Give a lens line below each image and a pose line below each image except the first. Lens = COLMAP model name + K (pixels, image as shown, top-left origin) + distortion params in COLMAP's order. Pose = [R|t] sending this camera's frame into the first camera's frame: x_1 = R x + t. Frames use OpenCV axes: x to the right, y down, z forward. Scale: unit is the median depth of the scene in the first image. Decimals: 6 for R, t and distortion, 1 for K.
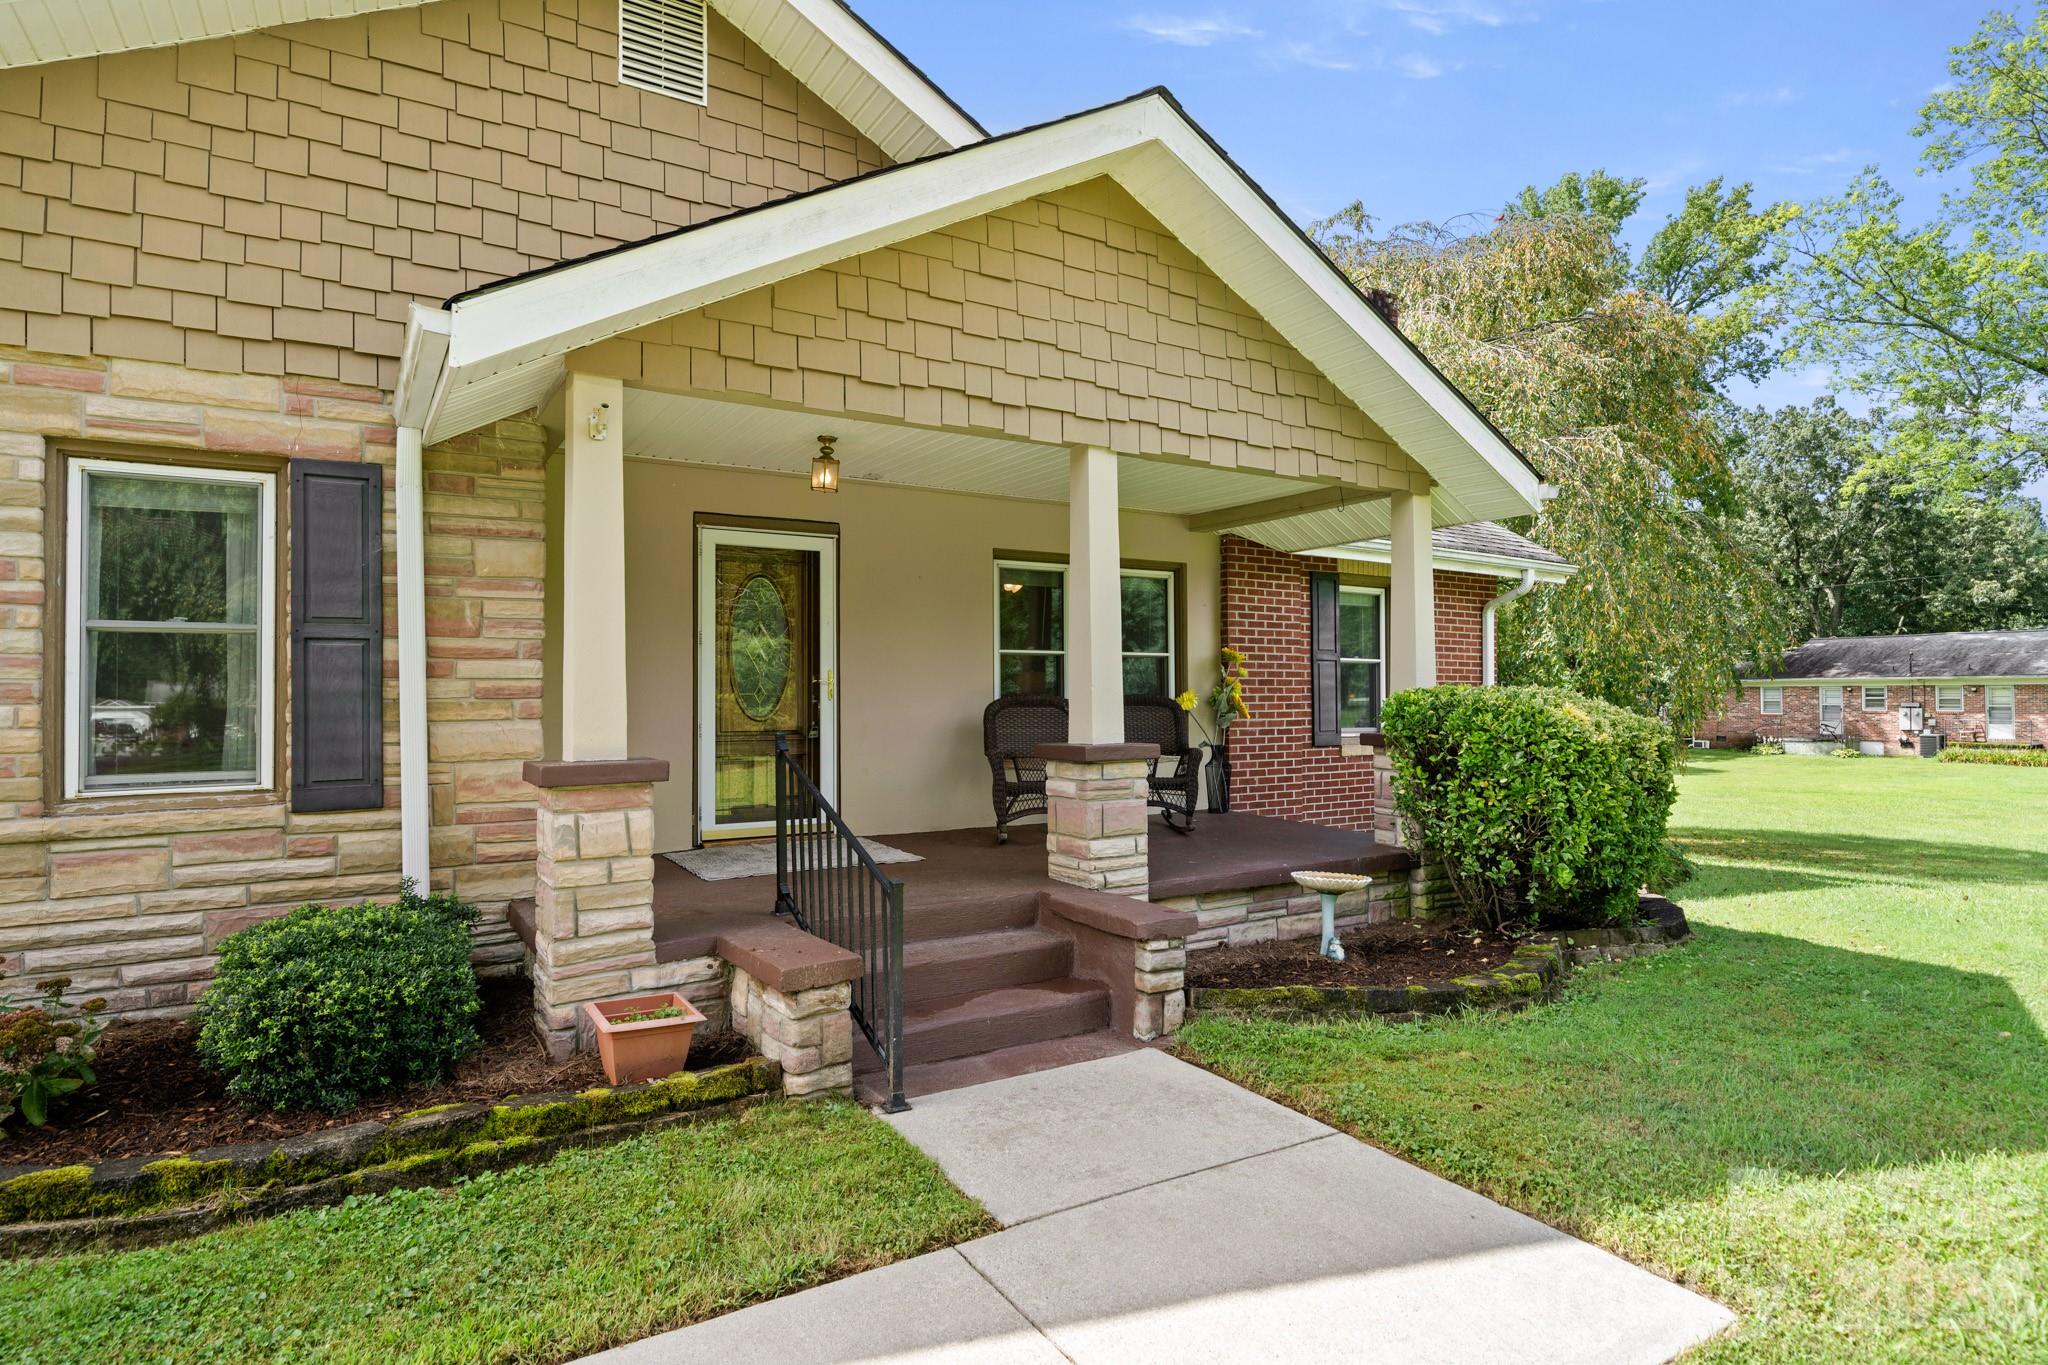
lens RADIAL K [[1088.2, 0, 1022.4], [0, 1088.2, 678.2], [0, 0, 1]] dist [0.004036, 0.001536]
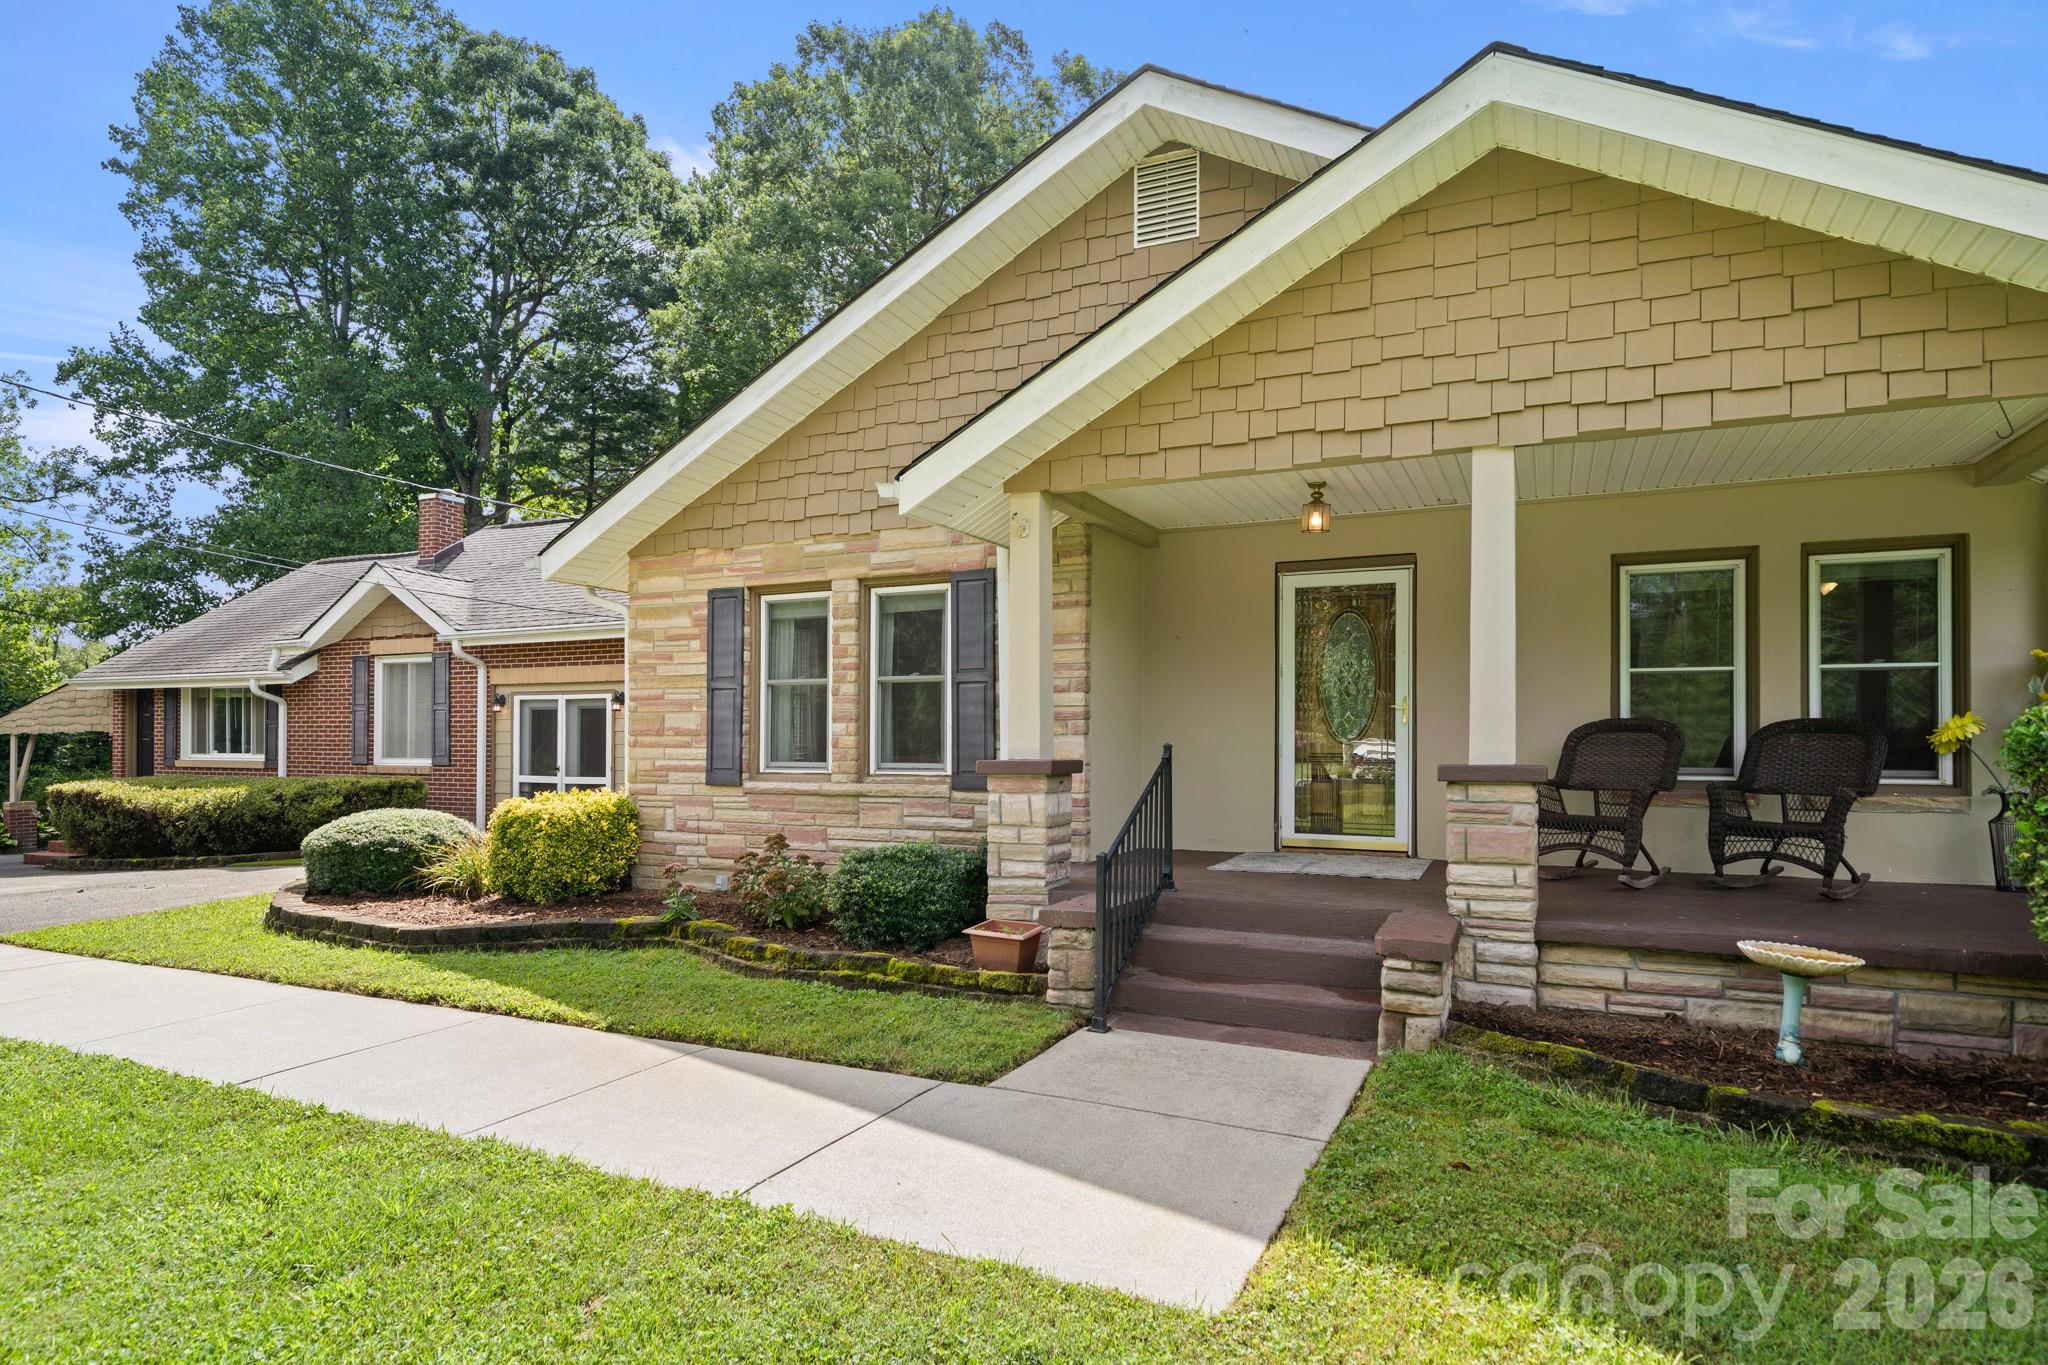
lens RADIAL K [[1088.2, 0, 1000.2], [0, 1088.2, 732.6], [0, 0, 1]] dist [0.004036, 0.001536]
pose [[0.552313, 0.001314, -0.833636, 0.739175], [0.005623, 0.999970, 0.005302, 0.030306], [0.833618, -0.007616, 0.552289, 0.163456]]
